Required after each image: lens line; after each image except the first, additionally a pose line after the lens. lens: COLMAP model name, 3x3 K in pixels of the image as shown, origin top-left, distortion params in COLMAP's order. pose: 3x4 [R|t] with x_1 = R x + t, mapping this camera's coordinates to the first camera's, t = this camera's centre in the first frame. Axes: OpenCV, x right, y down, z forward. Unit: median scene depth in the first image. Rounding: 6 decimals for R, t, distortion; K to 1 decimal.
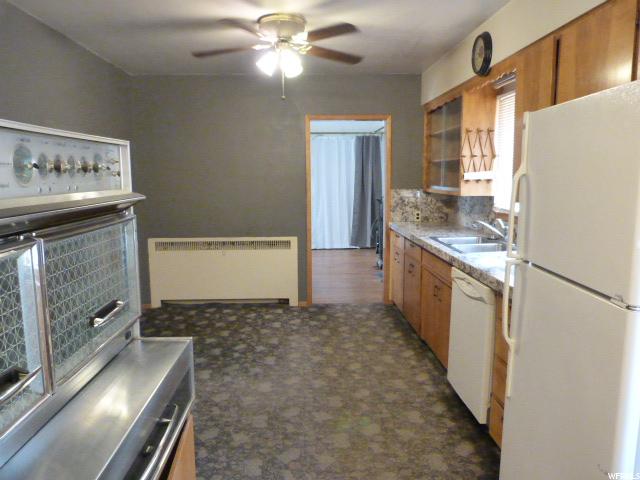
lens RADIAL K [[478.5, 0, 317.5], [0, 478.5, 240.9], [0, 0, 1]] dist [-0.031186, 0.003719]
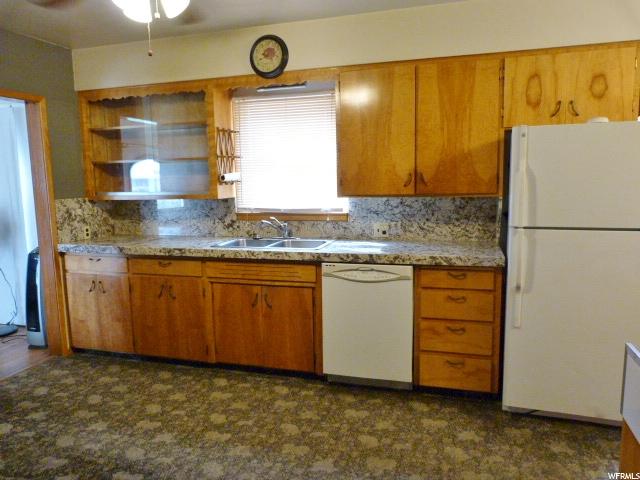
lens RADIAL K [[478.5, 0, 319.9], [0, 478.5, 240.1], [0, 0, 1]] dist [-0.031186, 0.003719]
pose [[0.328562, -0.124150, 0.936287, -0.461120], [0.145979, 0.986086, 0.079526, -0.052762], [-0.933133, 0.110549, 0.342114, 0.442236]]
